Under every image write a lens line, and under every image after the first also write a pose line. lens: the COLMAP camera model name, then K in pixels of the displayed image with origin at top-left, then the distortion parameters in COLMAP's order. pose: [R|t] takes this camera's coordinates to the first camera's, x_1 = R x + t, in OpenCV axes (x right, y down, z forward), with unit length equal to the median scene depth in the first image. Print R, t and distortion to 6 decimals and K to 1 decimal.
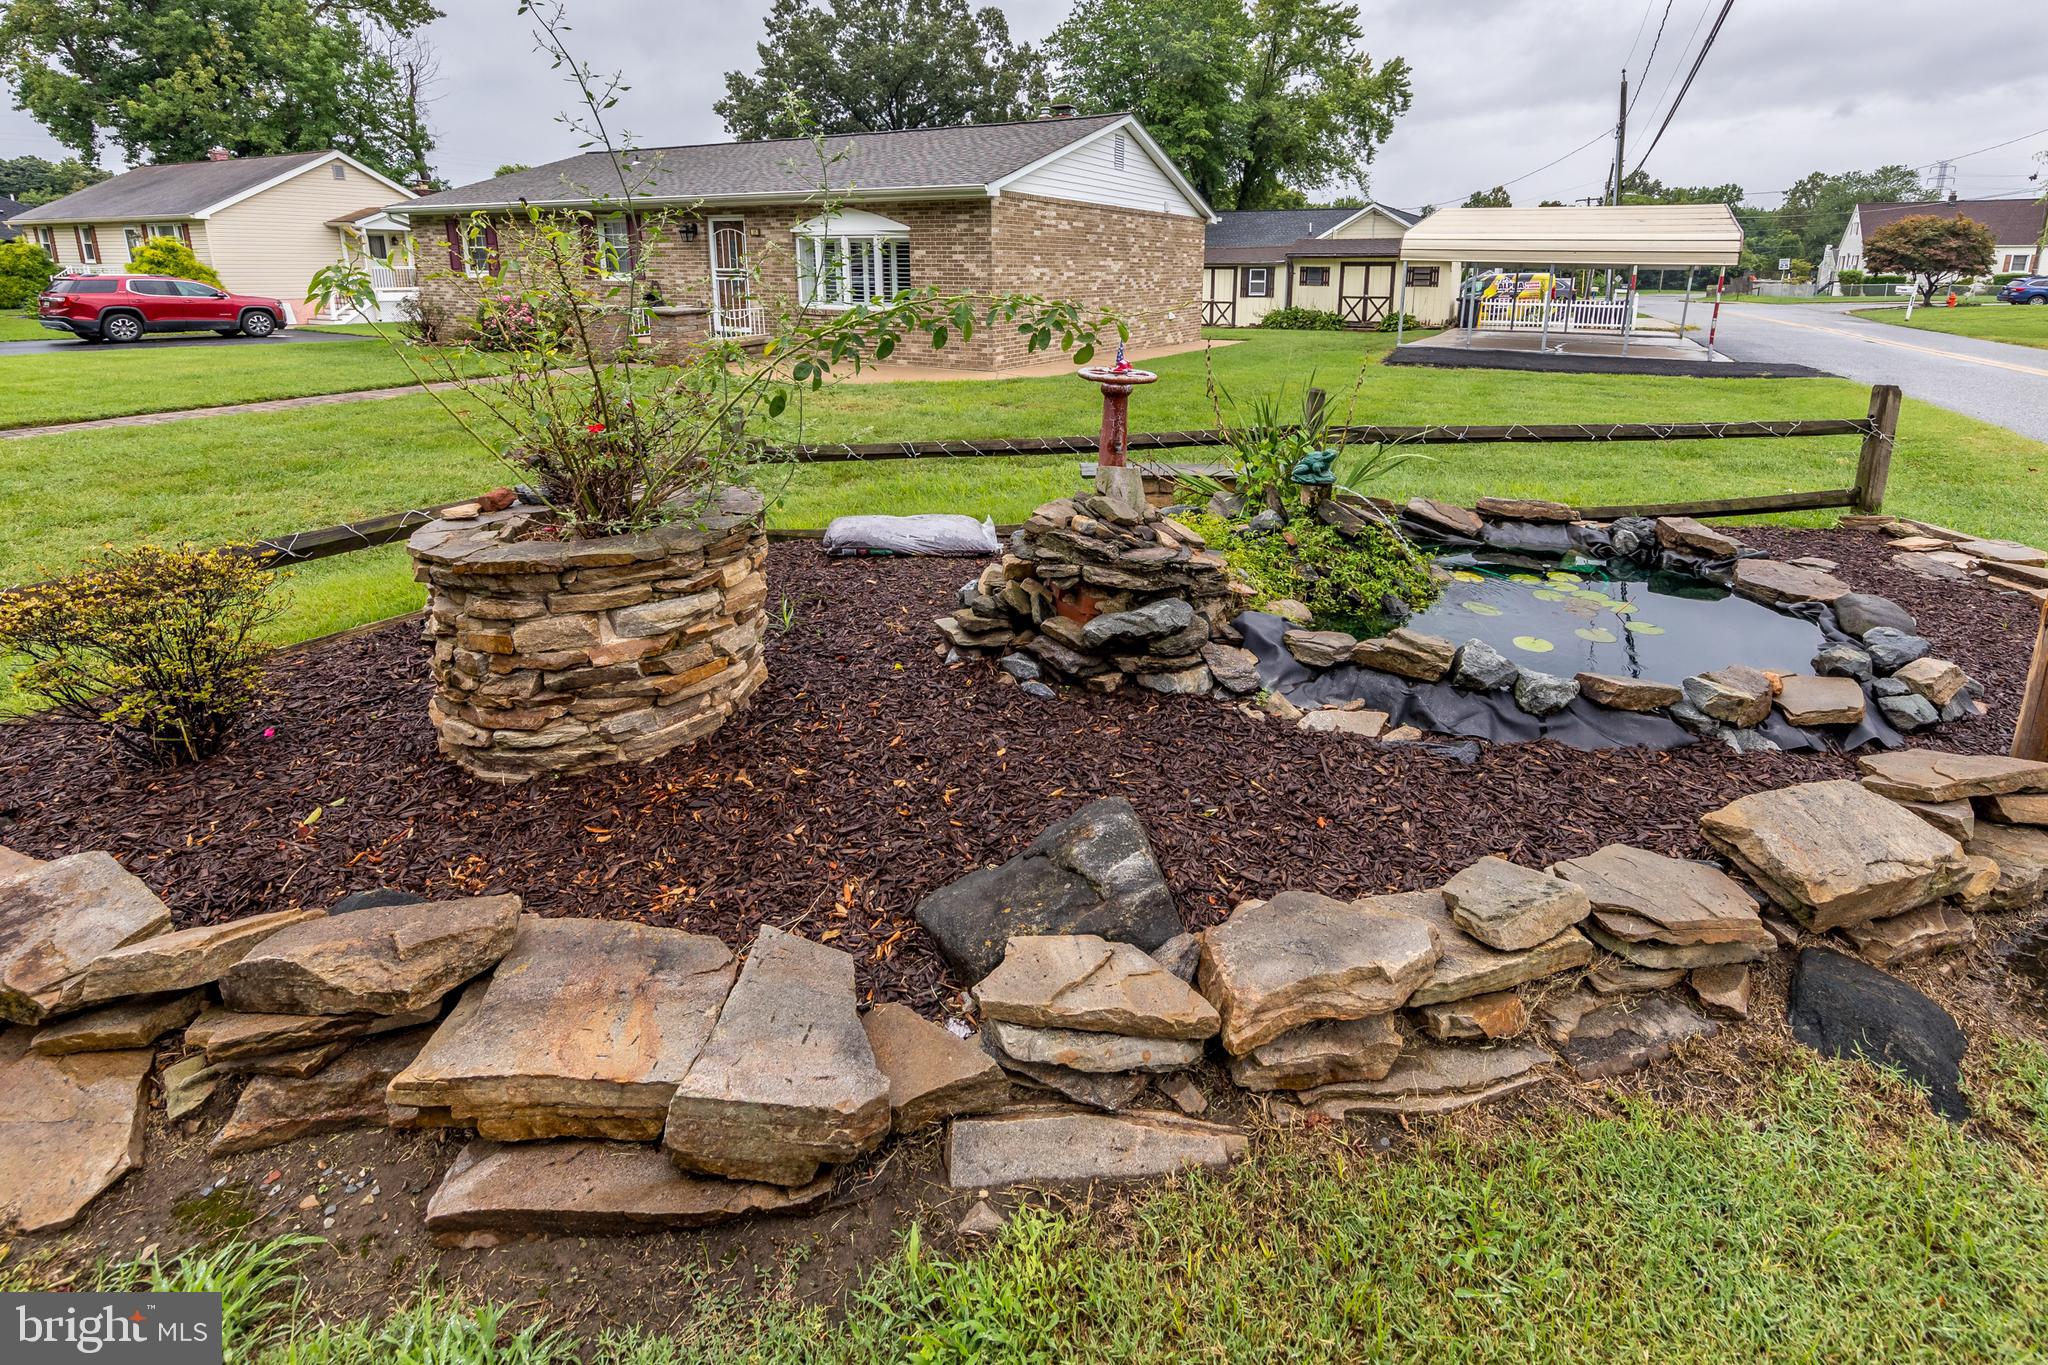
lens RADIAL K [[918.2, 0, 1081.7], [0, 918.2, 464.3], [0, 0, 1]] dist [0.009876, -0.000014]
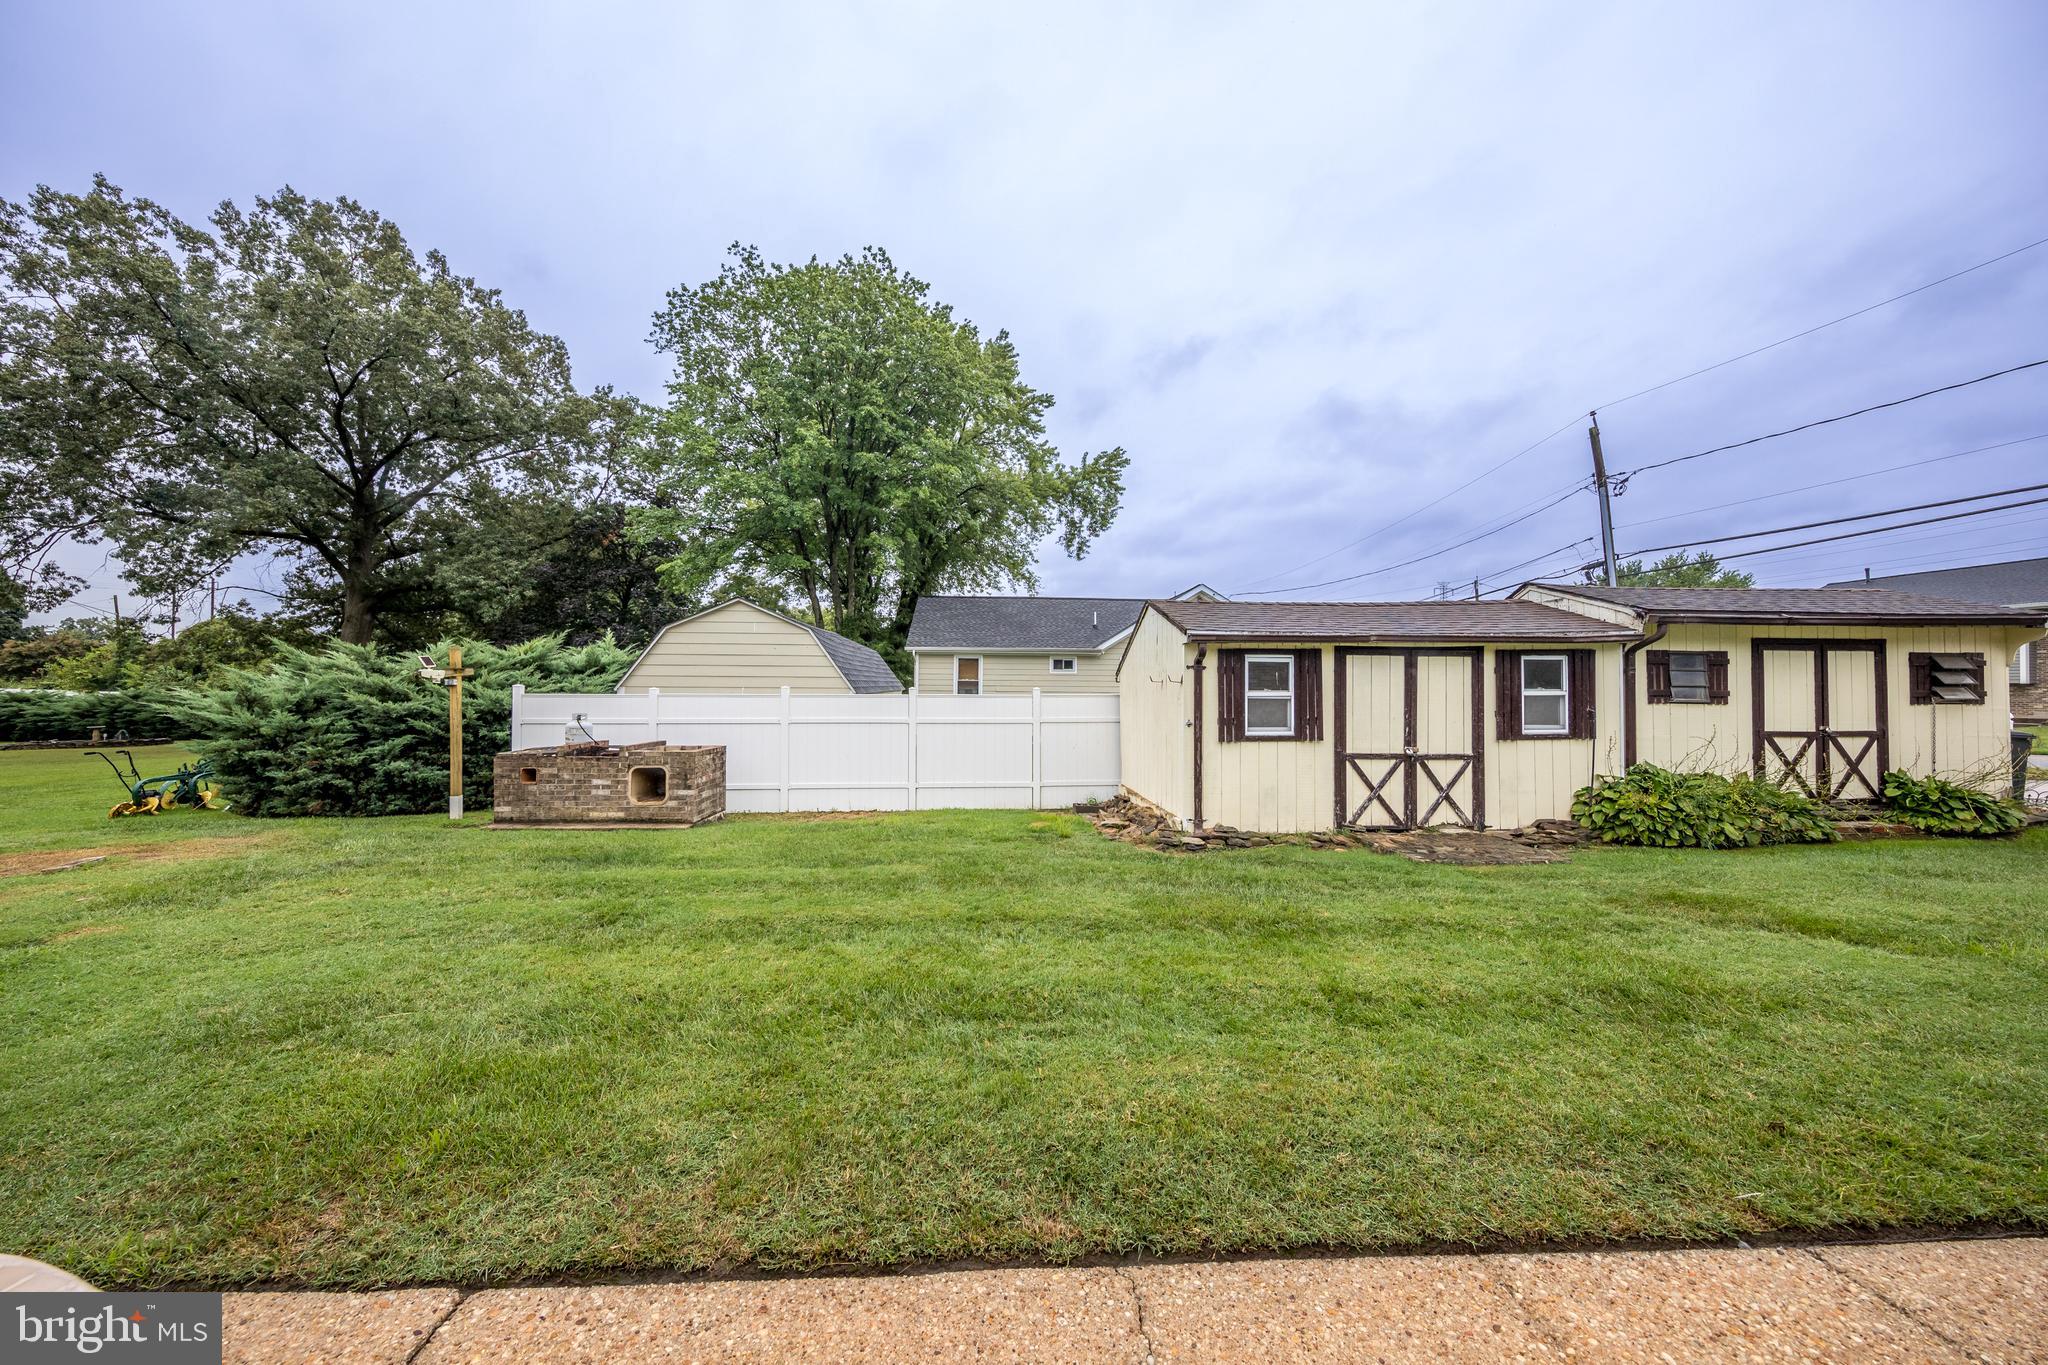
lens RADIAL K [[681.3, 0, 1007.3], [0, 681.3, 675.1], [0, 0, 1]] dist [0.016610, -0.006401]
pose [[0.862414, 0.009204, 0.506120, -0.107200], [0.103710, 0.975413, -0.194457, -0.187877], [-0.495465, 0.220192, 0.840256, 0.940154]]
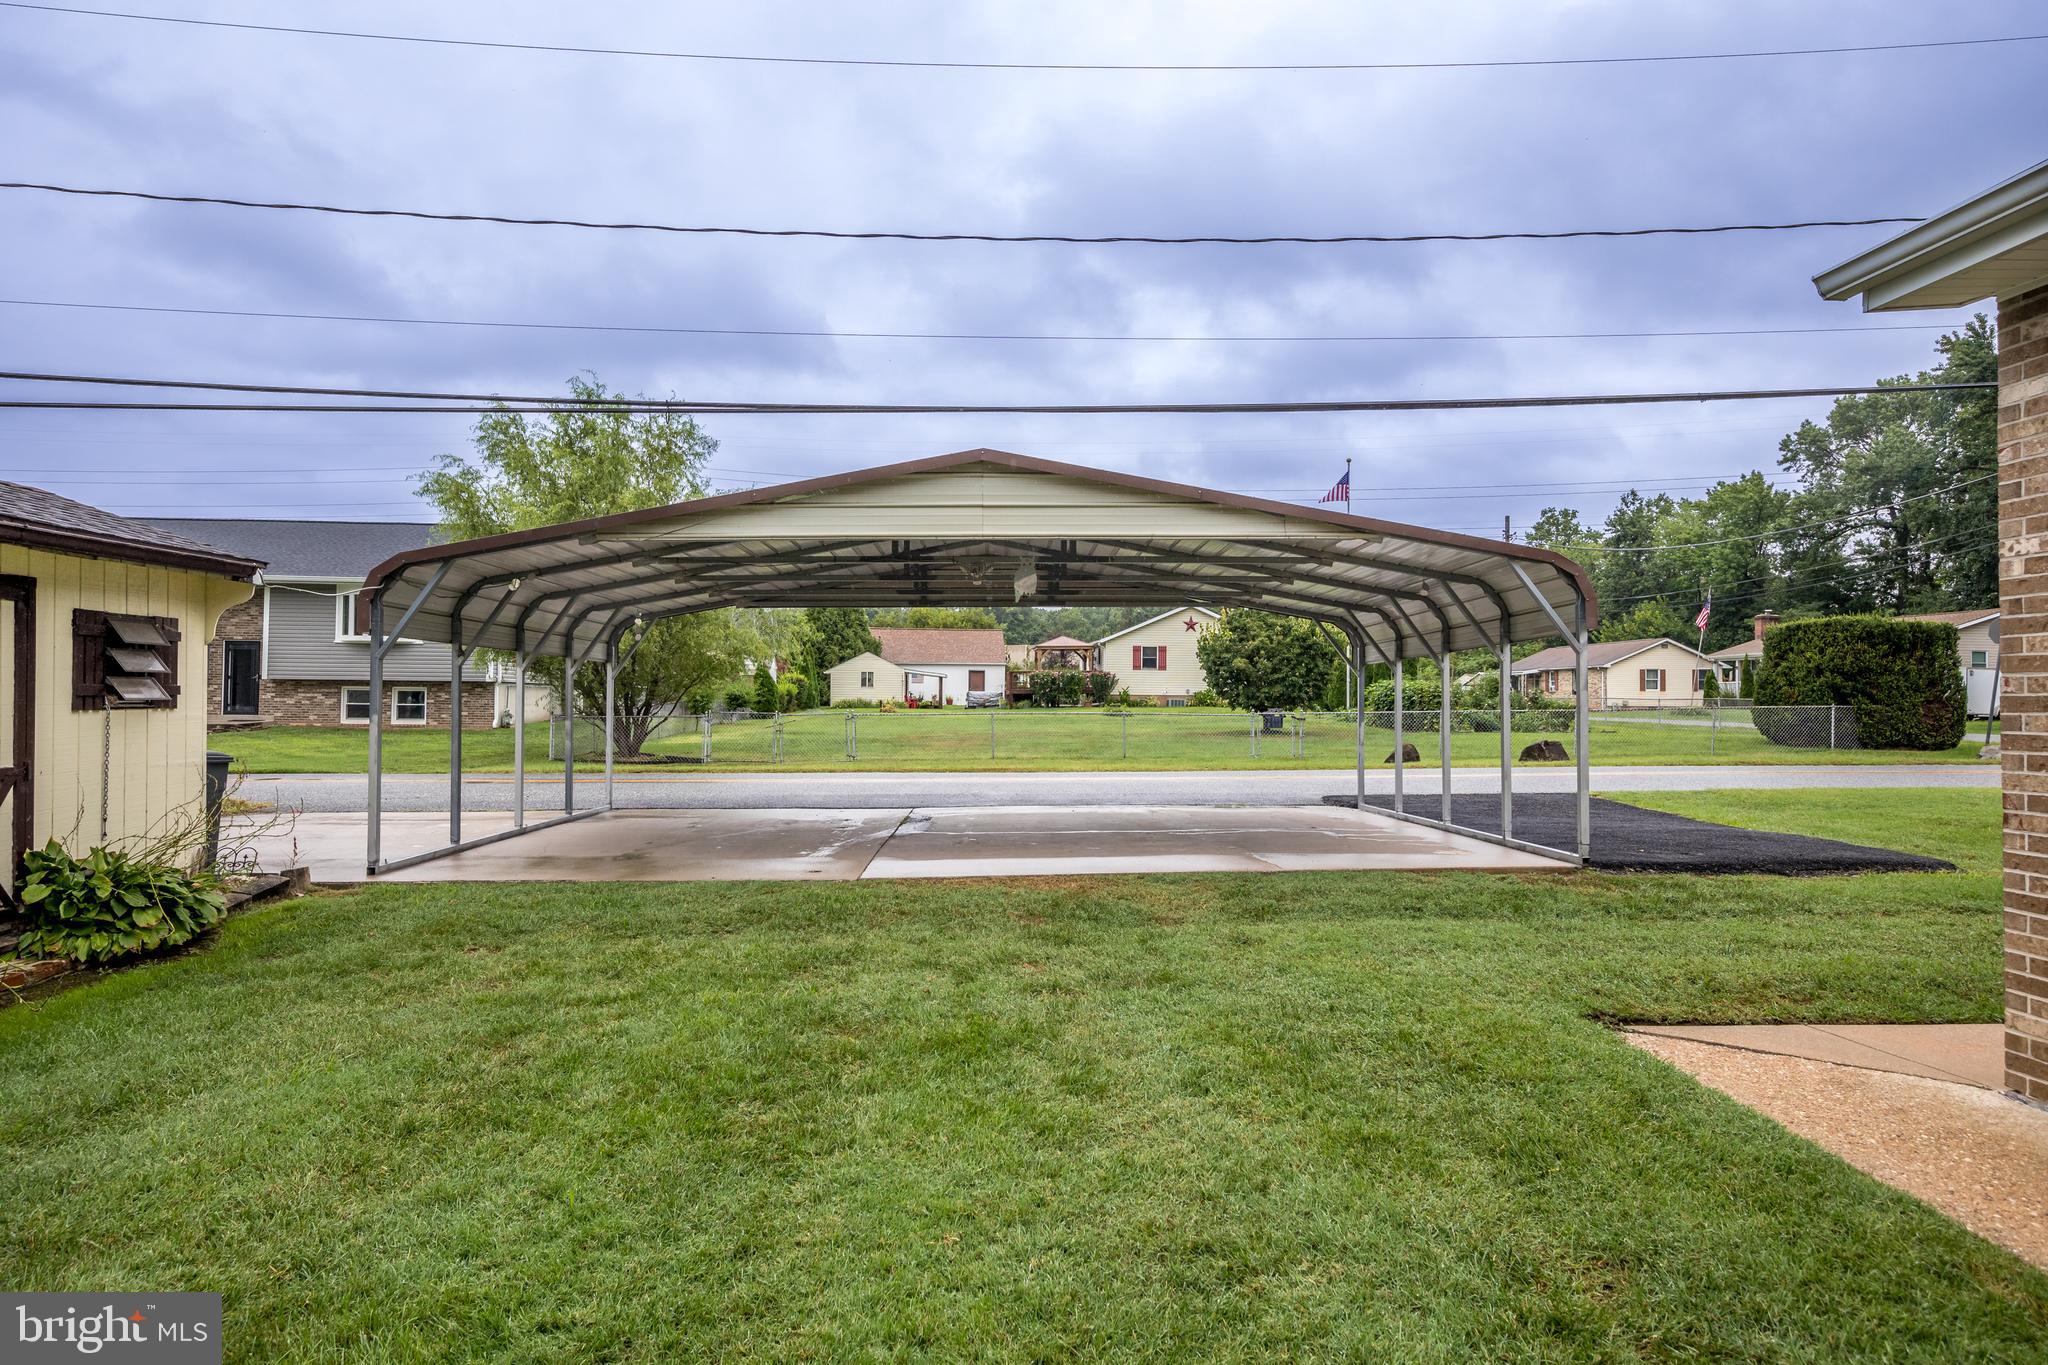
lens RADIAL K [[1242.5, 0, 994.6], [0, 1242.5, 685.3], [0, 0, 1]] dist [0.000989, 0.038893]
pose [[-0.491612, 0.000026, 0.870815, 0.030665], [0.170271, 0.980700, 0.096096, -0.190183], [-0.854006, 0.195517, -0.482128, 0.957252]]
